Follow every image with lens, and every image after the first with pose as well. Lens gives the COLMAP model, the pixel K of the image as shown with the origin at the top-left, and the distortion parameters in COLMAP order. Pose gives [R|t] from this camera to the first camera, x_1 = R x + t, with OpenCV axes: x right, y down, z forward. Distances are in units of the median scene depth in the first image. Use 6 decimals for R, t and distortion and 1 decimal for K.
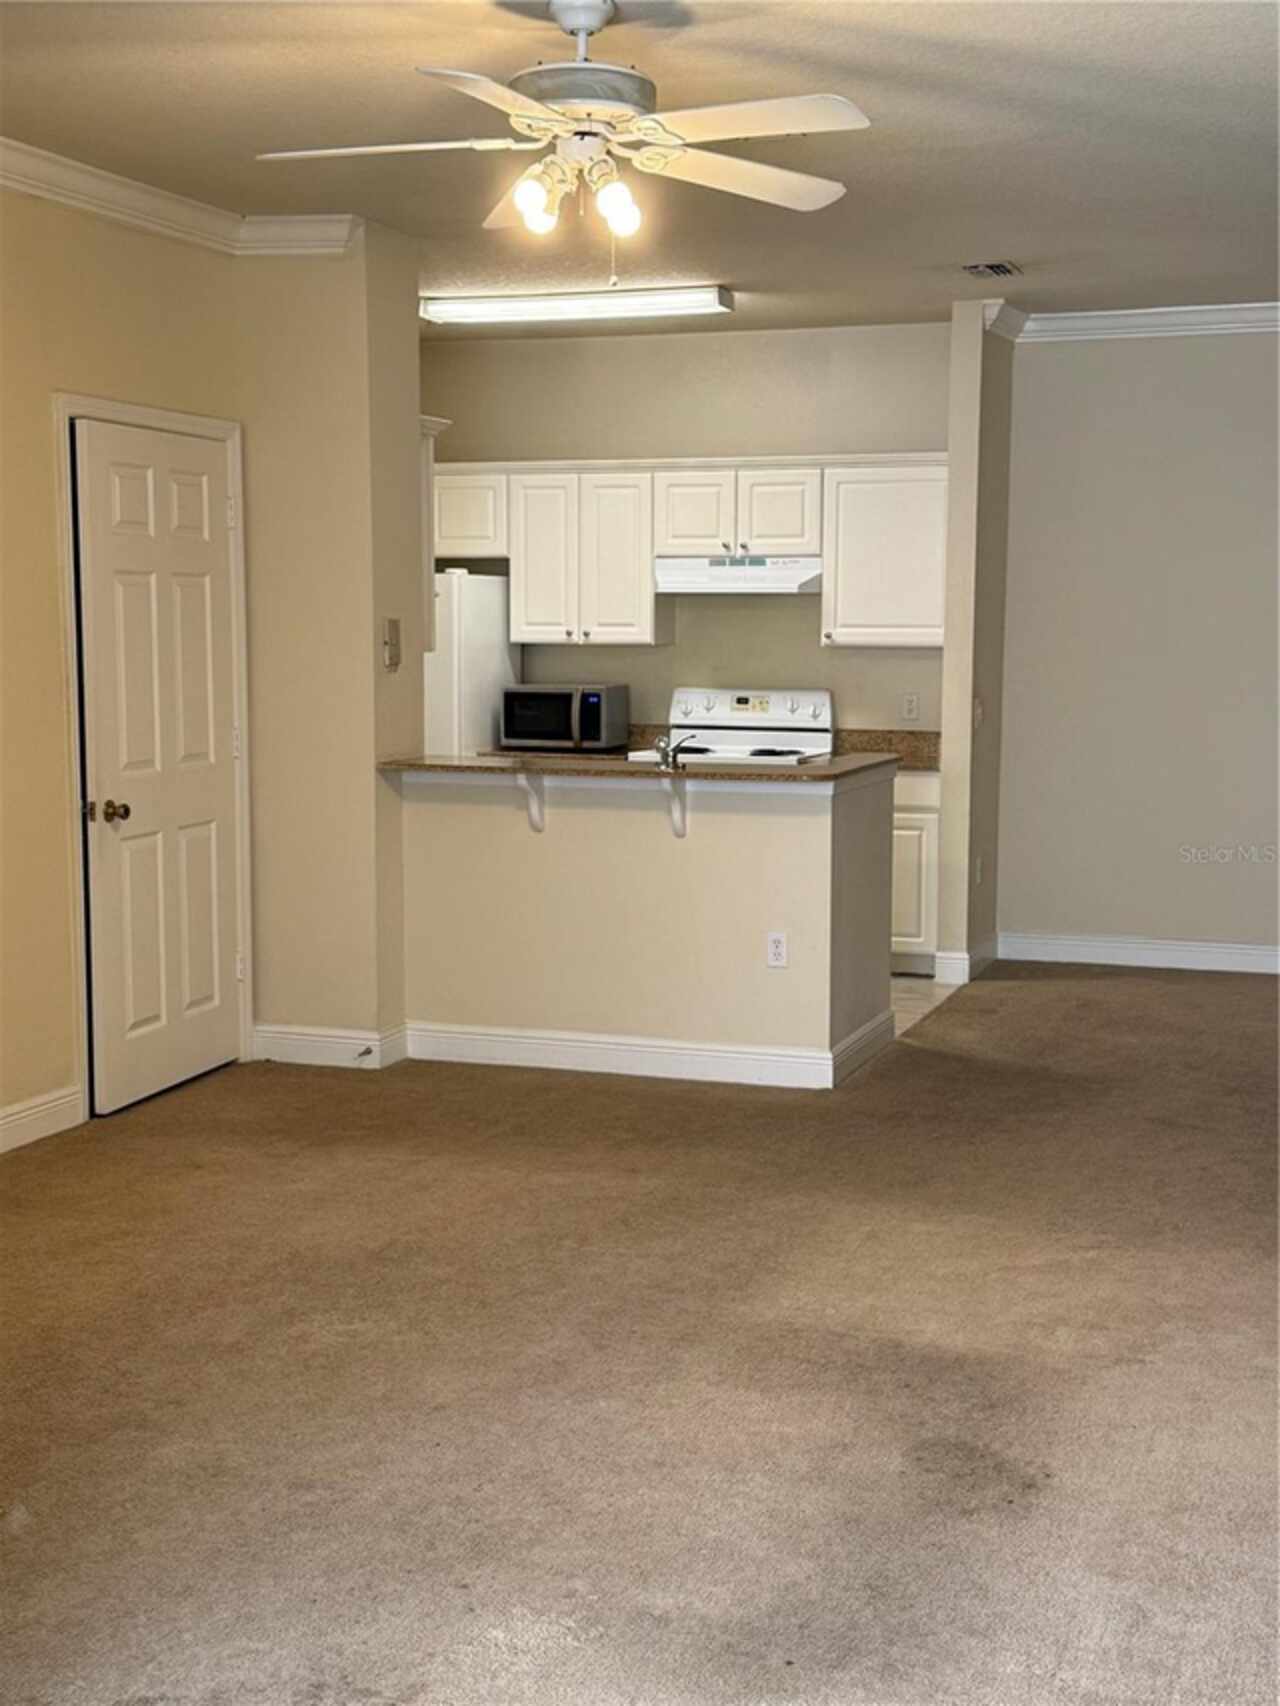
lens RADIAL K [[2249.4, 0, 640.0], [0, 2249.4, 853.0], [0, 0, 1]] dist [0.175954, 0.013328]
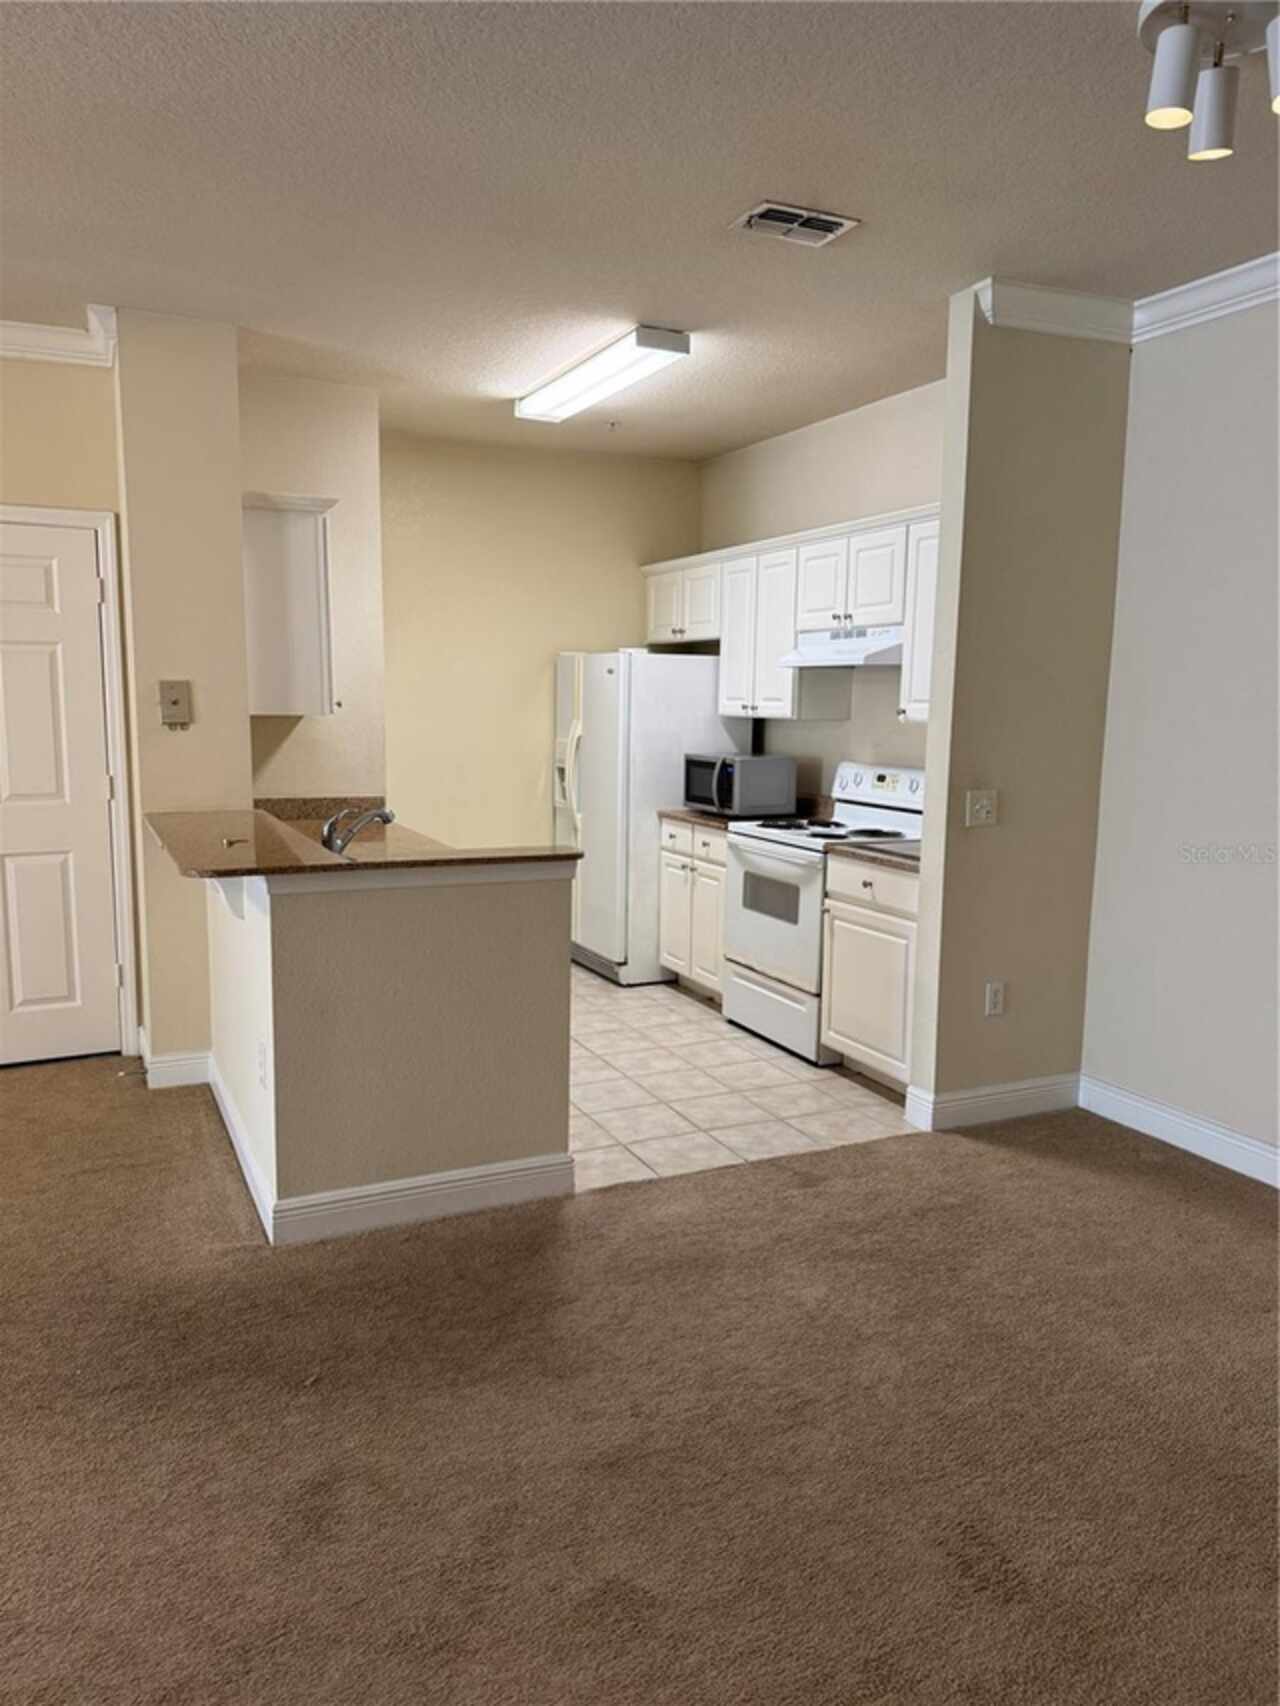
lens RADIAL K [[1207.3, 0, 633.1], [0, 1207.3, 884.1], [0, 0, 1]] dist [0.090401, -0.152354]
pose [[0.699362, 0.114904, -0.705472, 0.355651], [-0.086862, 0.993342, 0.075681, -0.053944], [0.709470, 0.008351, 0.704686, 0.567711]]
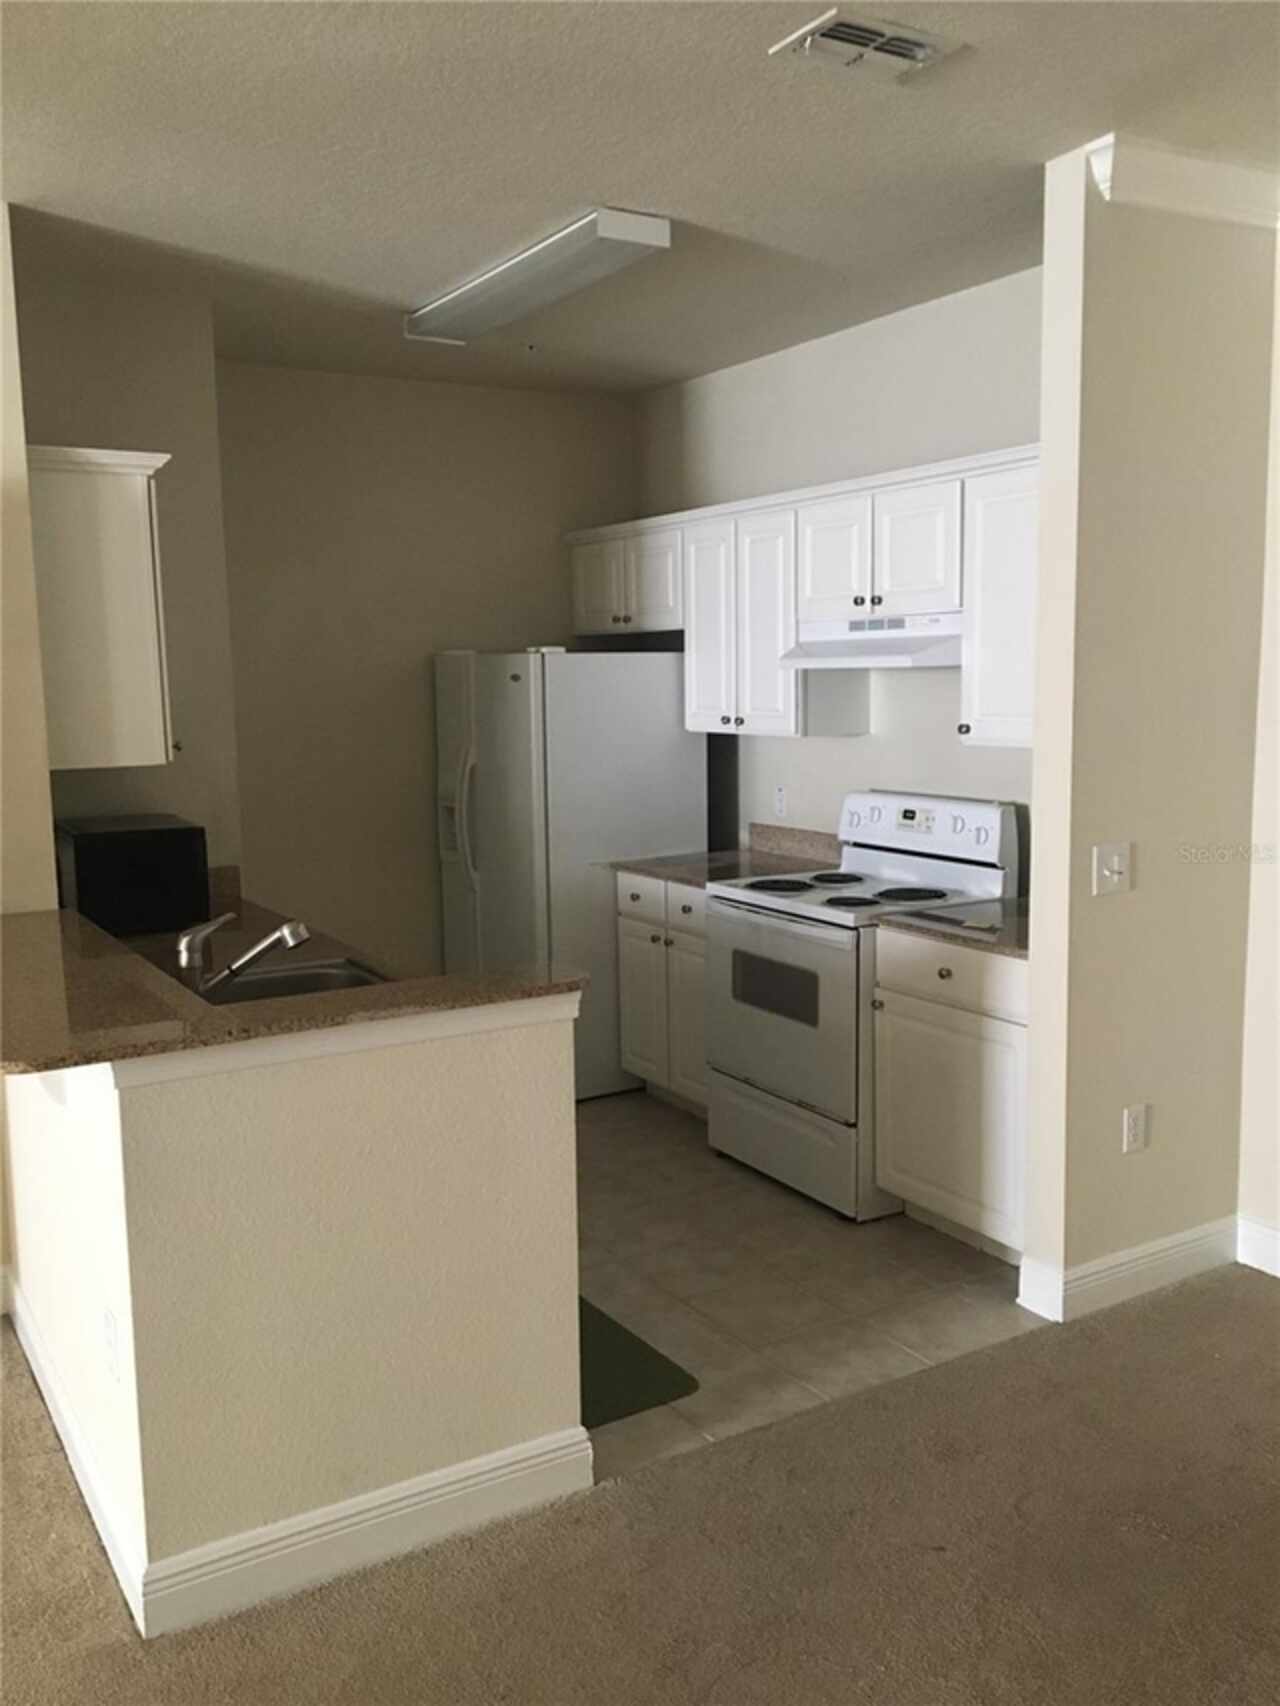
lens RADIAL K [[1447.6, 0, 647.6], [0, 1447.6, 863.8], [0, 0, 1]] dist [0.051237, -0.001035]
pose [[0.775801, 0.065609, -0.627558, 0.279756], [-0.046843, 0.997823, 0.046411, -0.070909], [0.629237, -0.006609, 0.777186, 0.593444]]
